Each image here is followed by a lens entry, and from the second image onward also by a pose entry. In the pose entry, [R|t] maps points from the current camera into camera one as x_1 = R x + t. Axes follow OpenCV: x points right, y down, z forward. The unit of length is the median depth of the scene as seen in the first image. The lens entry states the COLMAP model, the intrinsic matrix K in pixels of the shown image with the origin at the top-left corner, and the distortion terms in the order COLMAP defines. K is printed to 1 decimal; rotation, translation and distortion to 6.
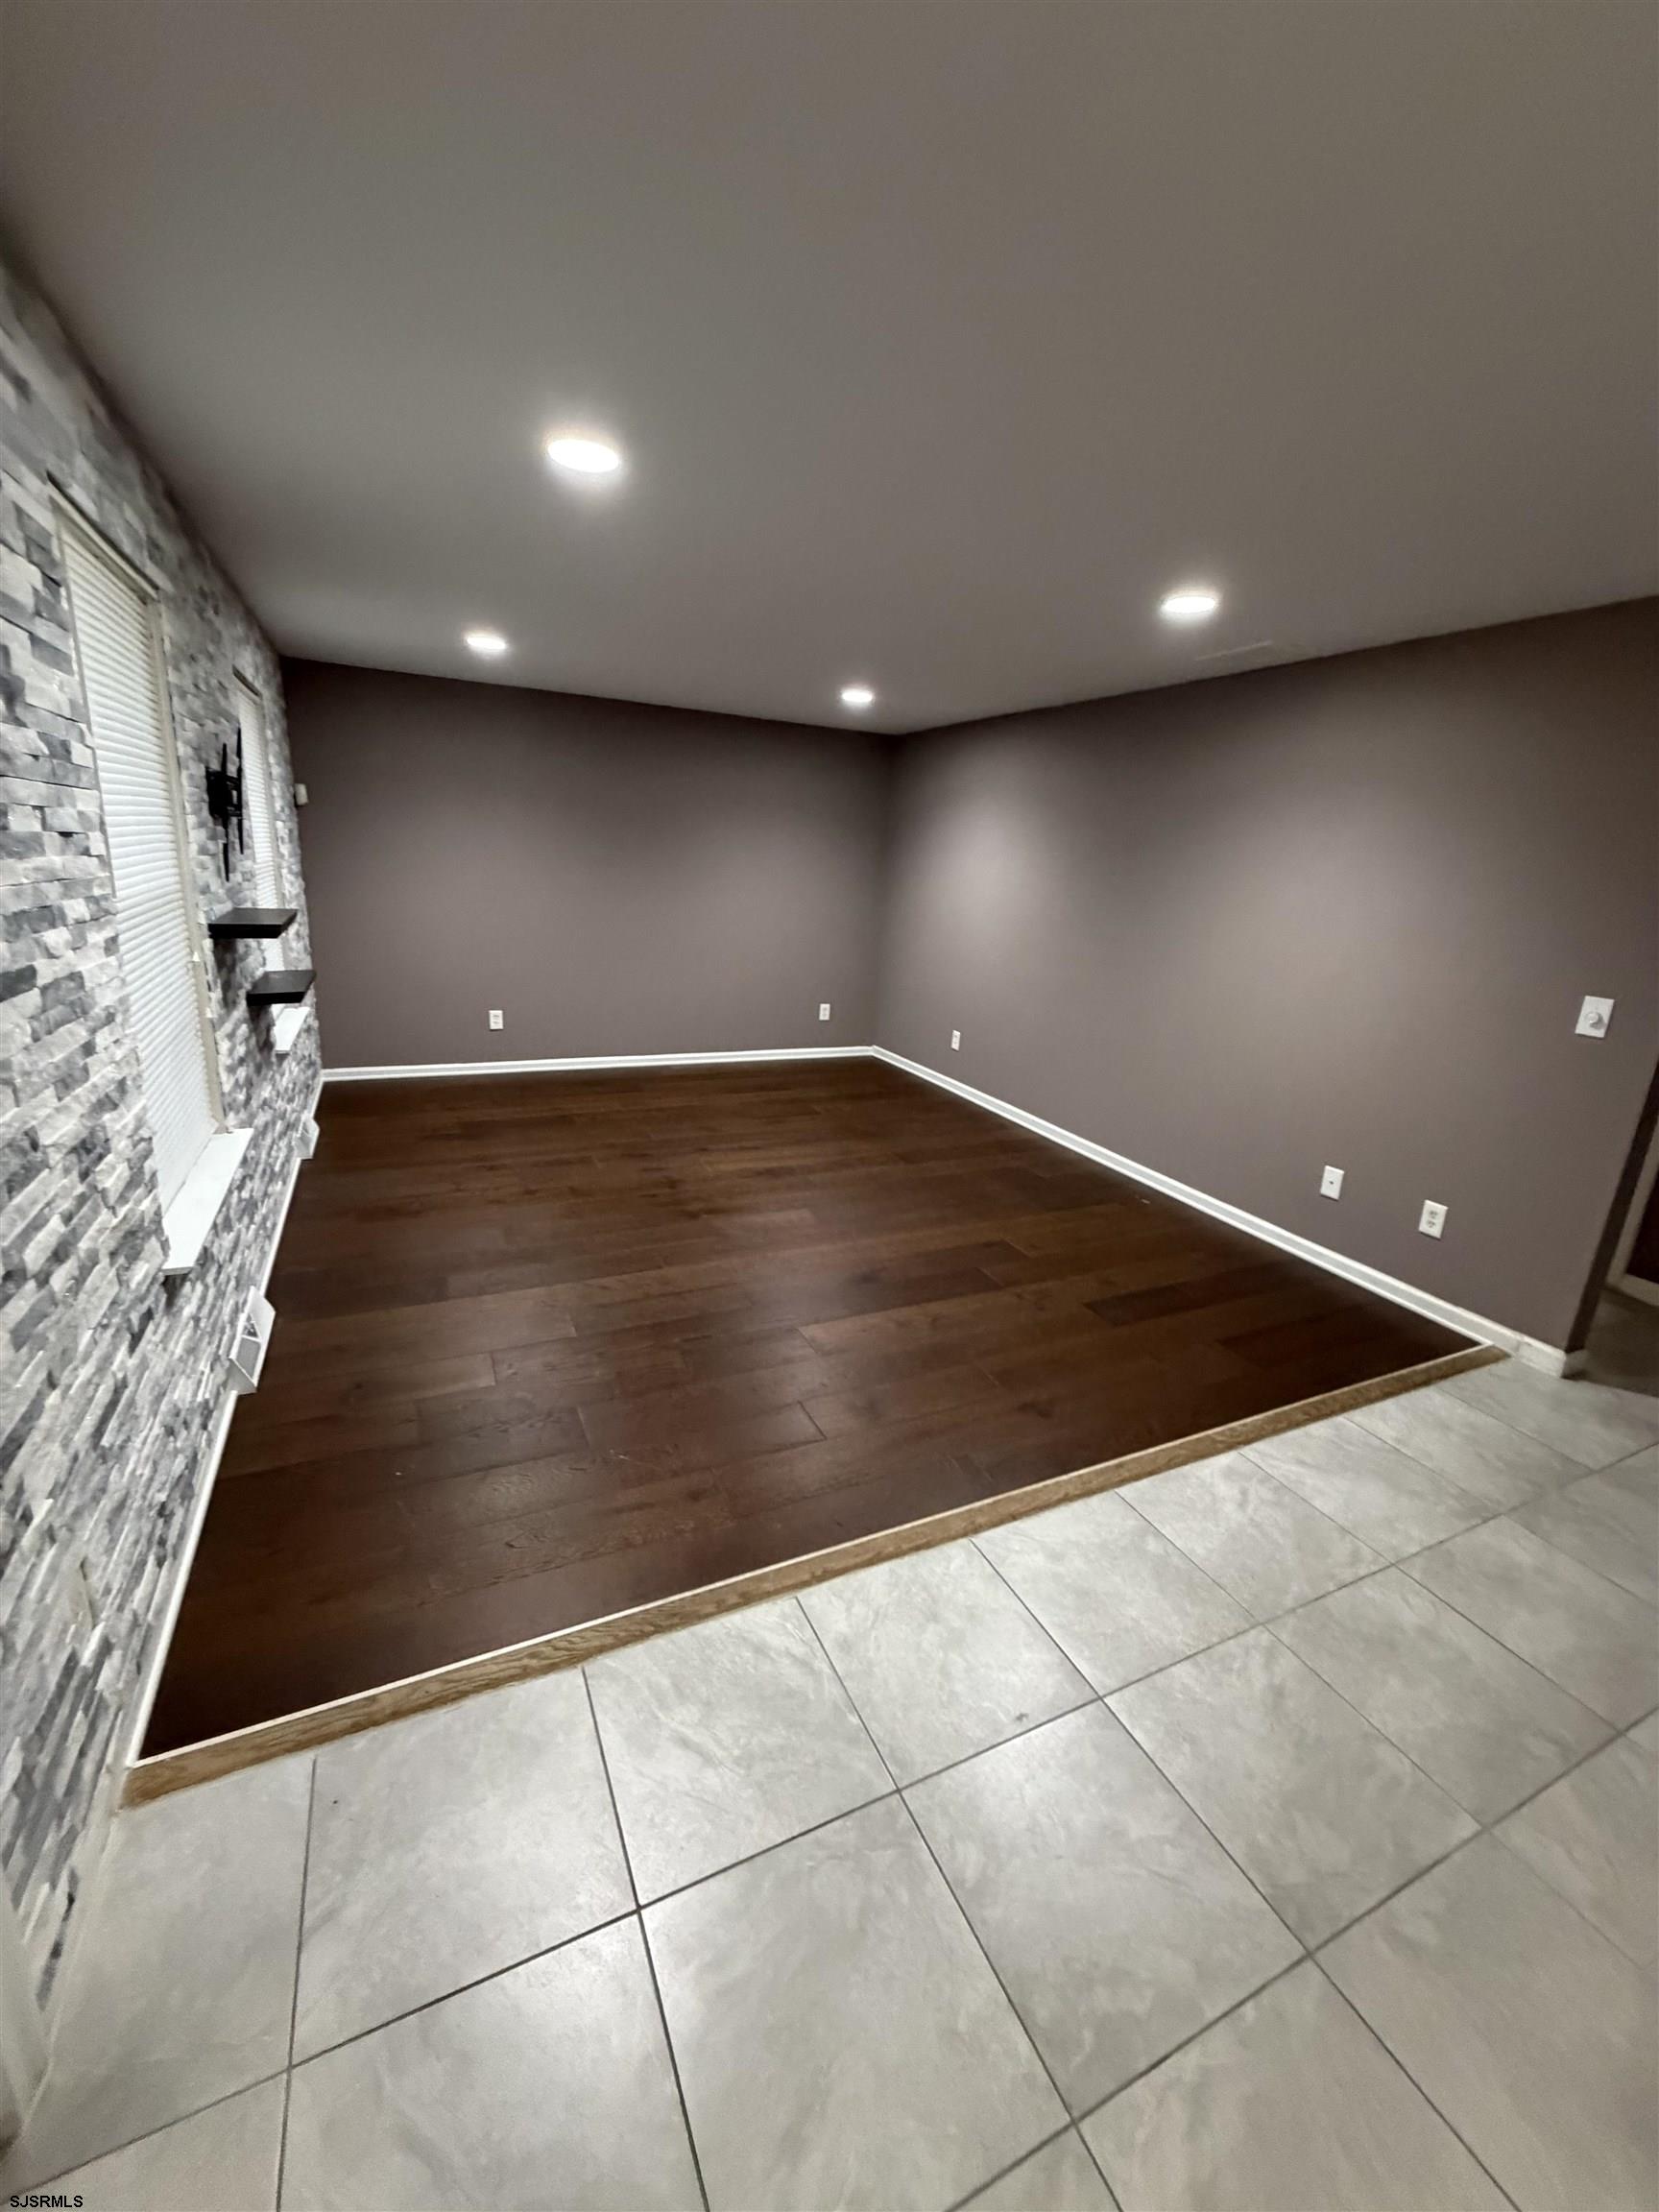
lens RADIAL K [[884.1, 0, 830.7], [0, 884.1, 1104.3], [0, 0, 1]] dist [-0.000797, 0.000677]
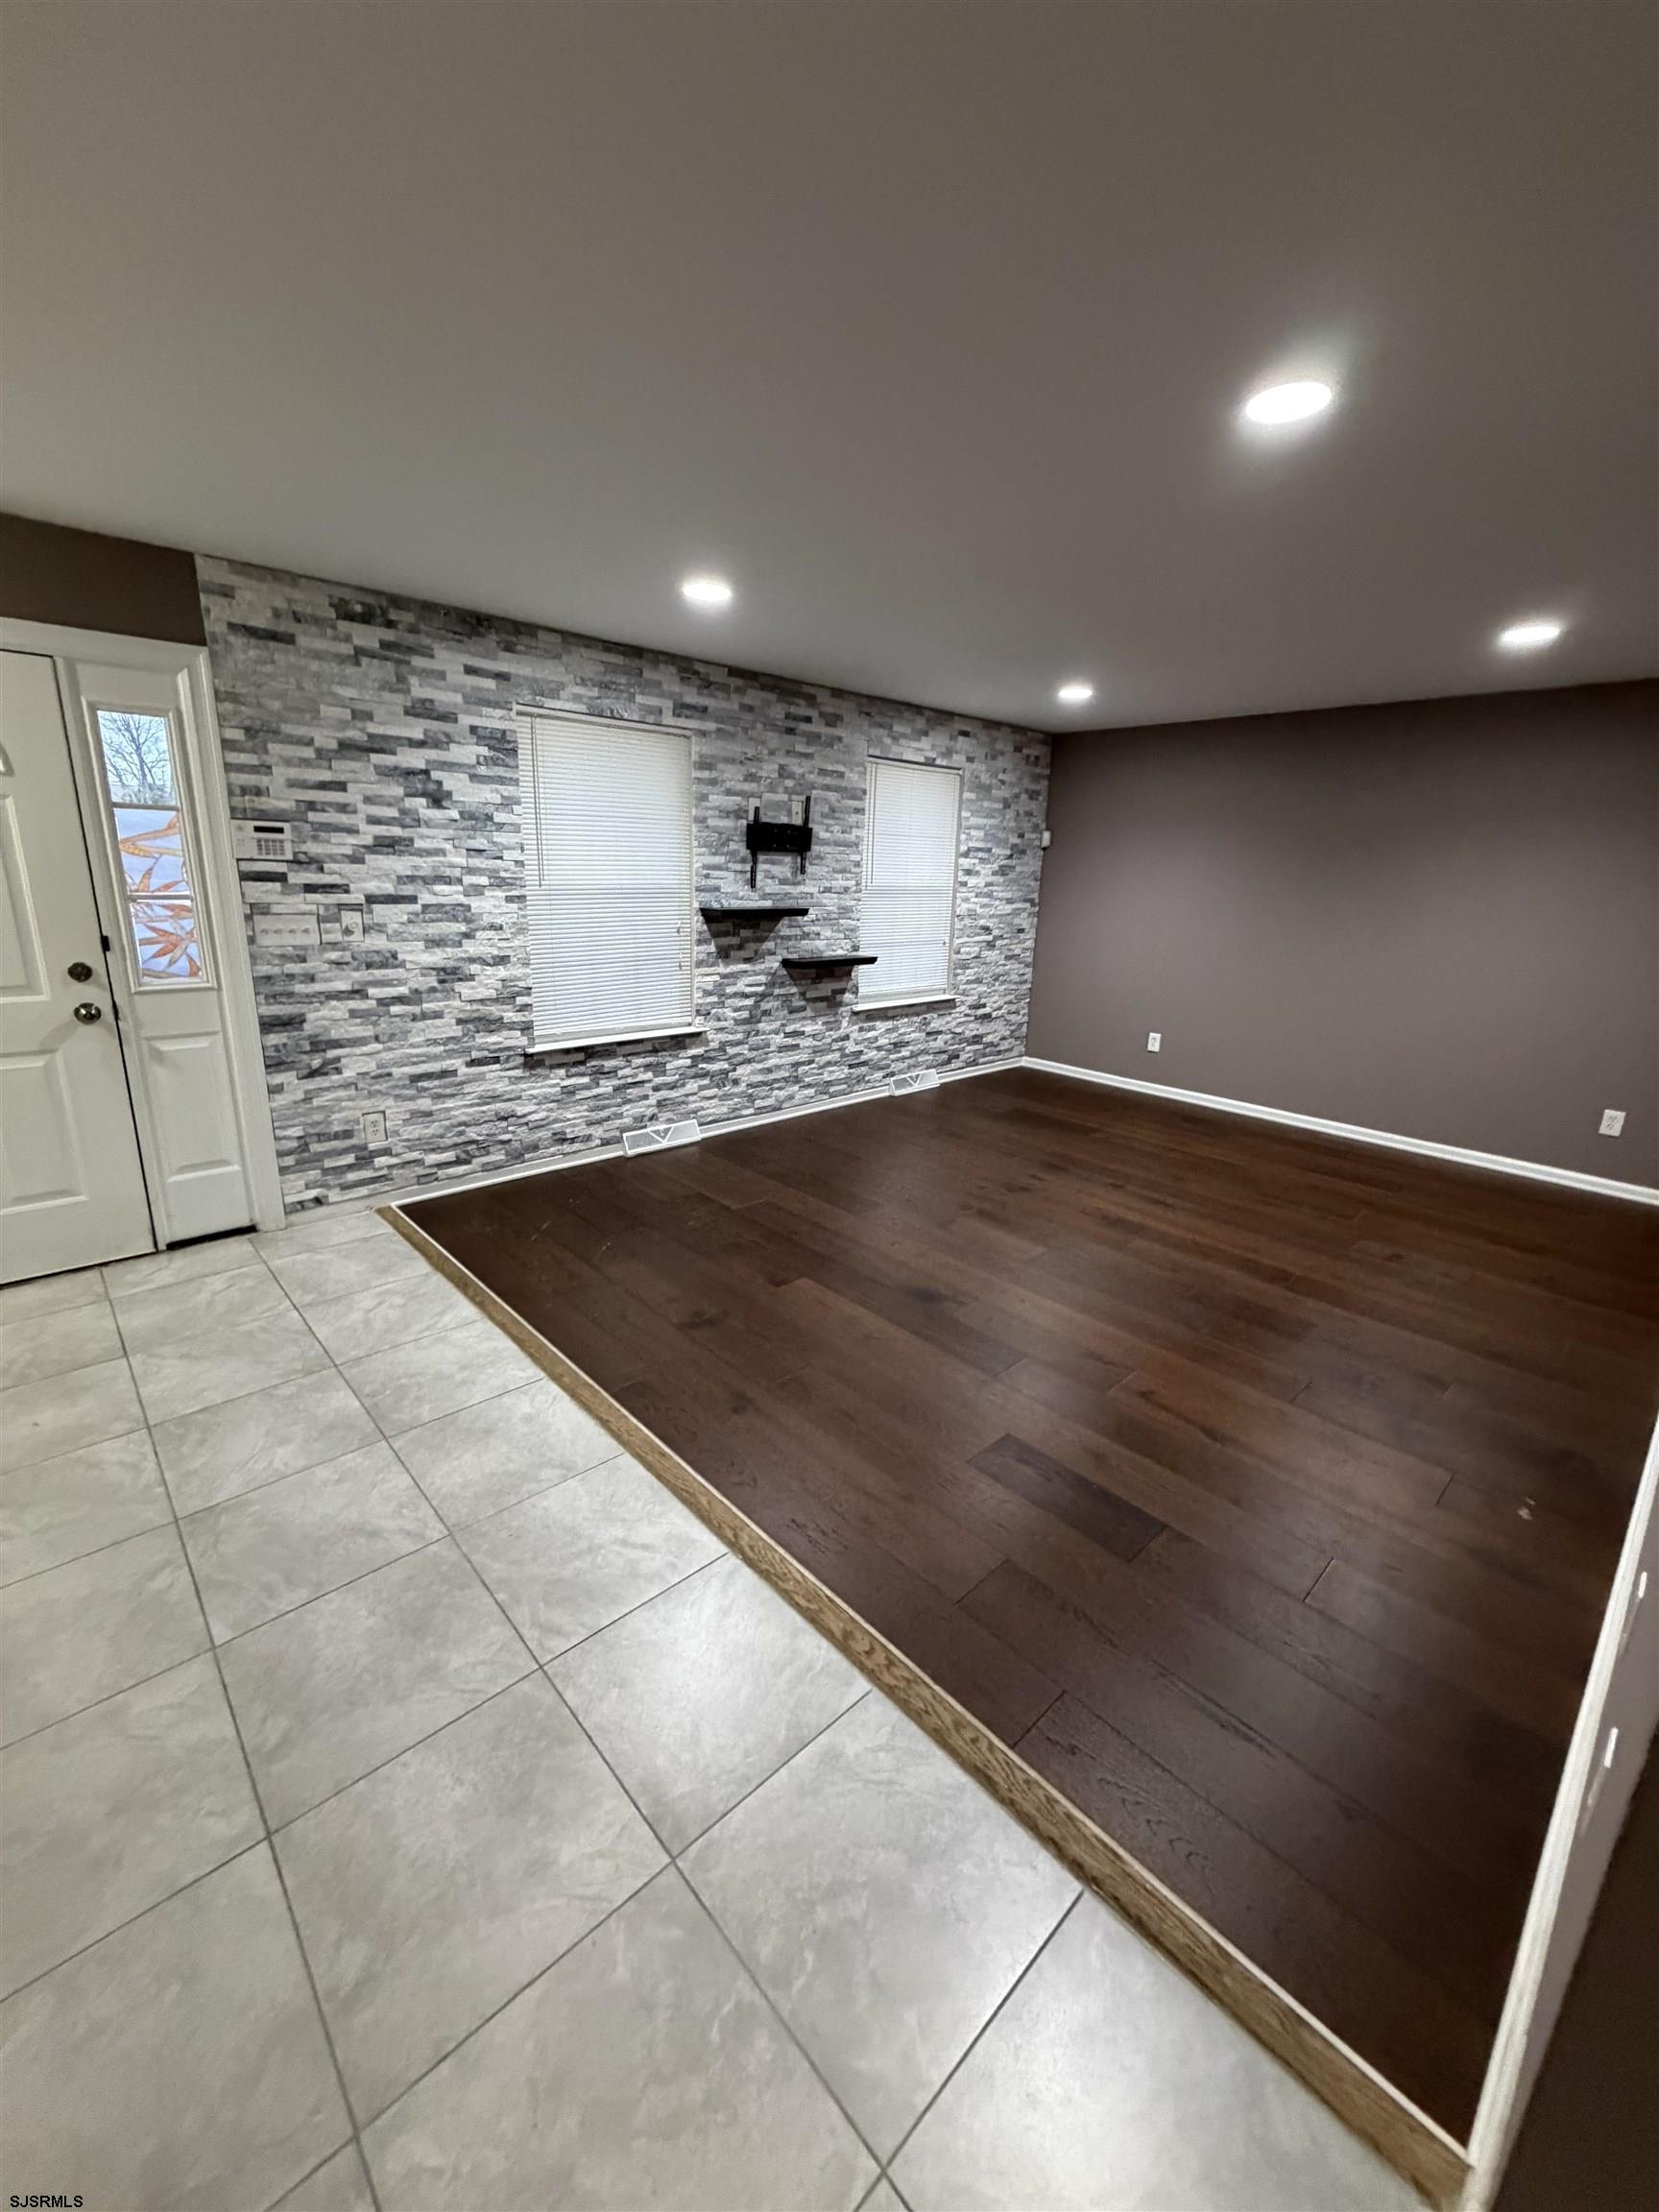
lens RADIAL K [[884.1, 0, 830.8], [0, 884.1, 1103.0], [0, 0, 1]] dist [-0.000797, 0.000677]
pose [[0.302054, 0.205226, -0.930938, 1.325586], [-0.272066, 0.954495, 0.122144, -0.137428], [0.913643, 0.216382, 0.344144, 0.830073]]
